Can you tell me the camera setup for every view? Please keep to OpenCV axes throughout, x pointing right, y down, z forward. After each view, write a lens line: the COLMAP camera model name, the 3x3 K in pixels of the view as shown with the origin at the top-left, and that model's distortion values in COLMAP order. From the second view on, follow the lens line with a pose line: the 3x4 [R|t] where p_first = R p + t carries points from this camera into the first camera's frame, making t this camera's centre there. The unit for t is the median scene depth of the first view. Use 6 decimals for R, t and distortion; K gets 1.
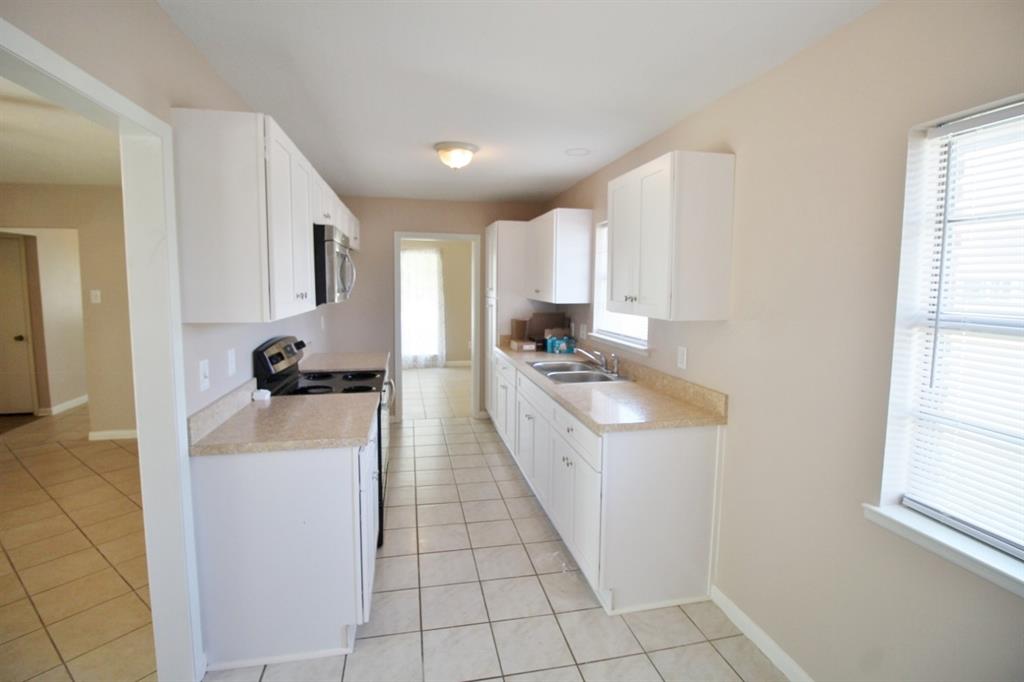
lens RADIAL K [[472.7, 0, 513.4], [0, 472.7, 324.5], [0, 0, 1]] dist [0.001504, -0.014953]
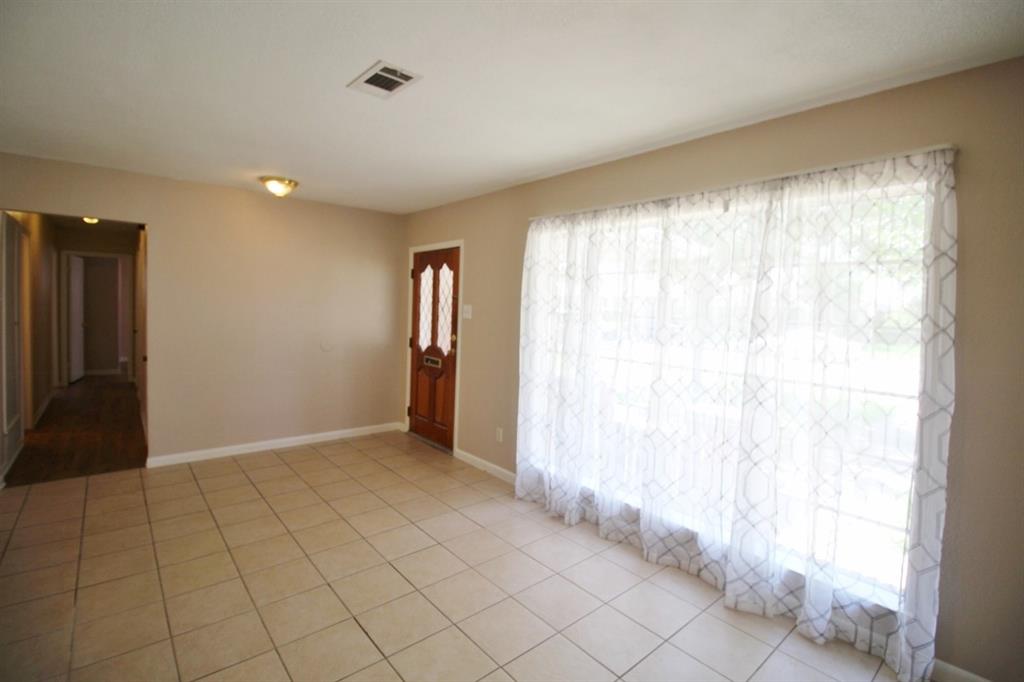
lens RADIAL K [[472.7, 0, 513.4], [0, 472.7, 324.5], [0, 0, 1]] dist [0.001504, -0.014953]
pose [[0.469884, 0.041250, -0.881764, -0.158263], [-0.110482, 0.993801, -0.012383, -0.151084], [0.875787, 0.103238, 0.471528, 2.046120]]
